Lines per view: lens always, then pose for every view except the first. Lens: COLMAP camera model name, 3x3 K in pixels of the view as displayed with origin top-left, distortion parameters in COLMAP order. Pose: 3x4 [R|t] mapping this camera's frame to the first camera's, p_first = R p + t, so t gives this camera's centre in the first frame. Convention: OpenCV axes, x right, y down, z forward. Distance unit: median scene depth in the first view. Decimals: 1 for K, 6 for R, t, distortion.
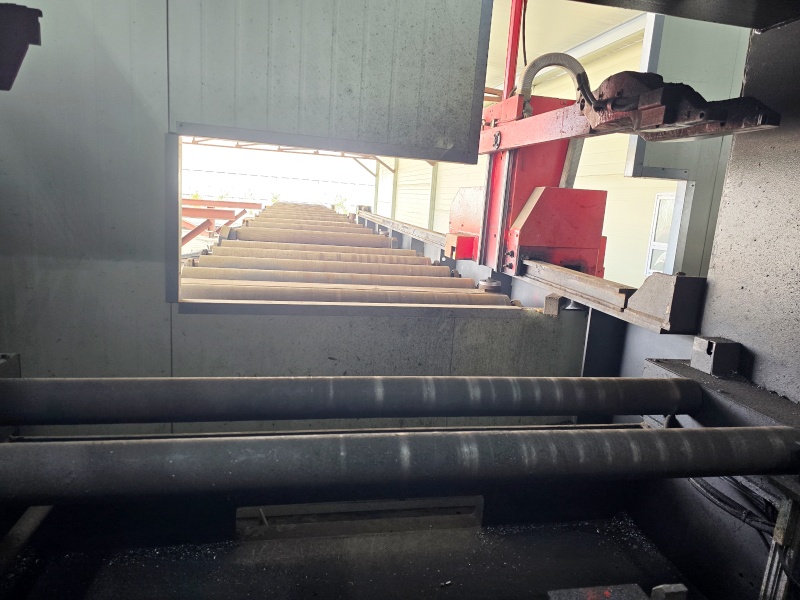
lens RADIAL K [[545.6, 0, 399.7], [0, 545.6, 297.5], [0, 0, 1]] dist [0.036323, -0.031035]
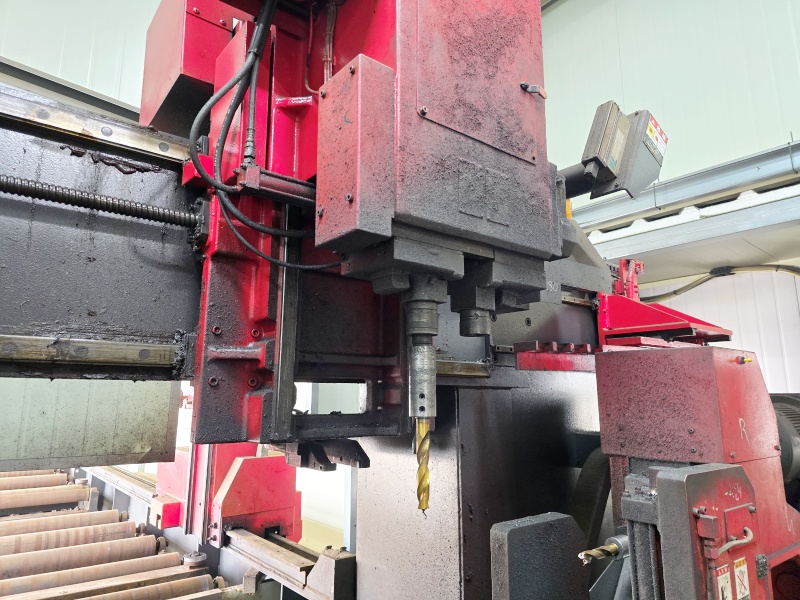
lens RADIAL K [[545.6, 0, 395.0], [0, 545.6, 296.0], [0, 0, 1]] dist [0.036323, -0.031035]
pose [[0.887580, 0.019605, 0.460236, 0.019572], [0.142205, 0.938636, -0.314230, -0.165138], [-0.438155, 0.344353, 0.830326, -0.291013]]
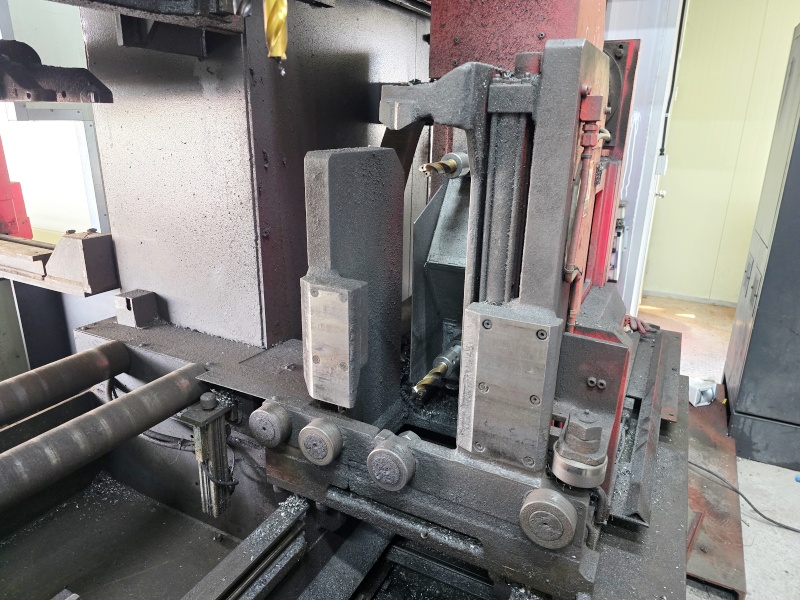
lens RADIAL K [[545.6, 0, 399.3], [0, 545.6, 294.5], [0, 0, 1]] dist [0.036323, -0.031035]
pose [[0.620872, -0.293796, 0.726775, 0.090245], [0.170835, 0.955540, 0.240332, -0.071977], [-0.765071, -0.025057, 0.643459, -0.071443]]
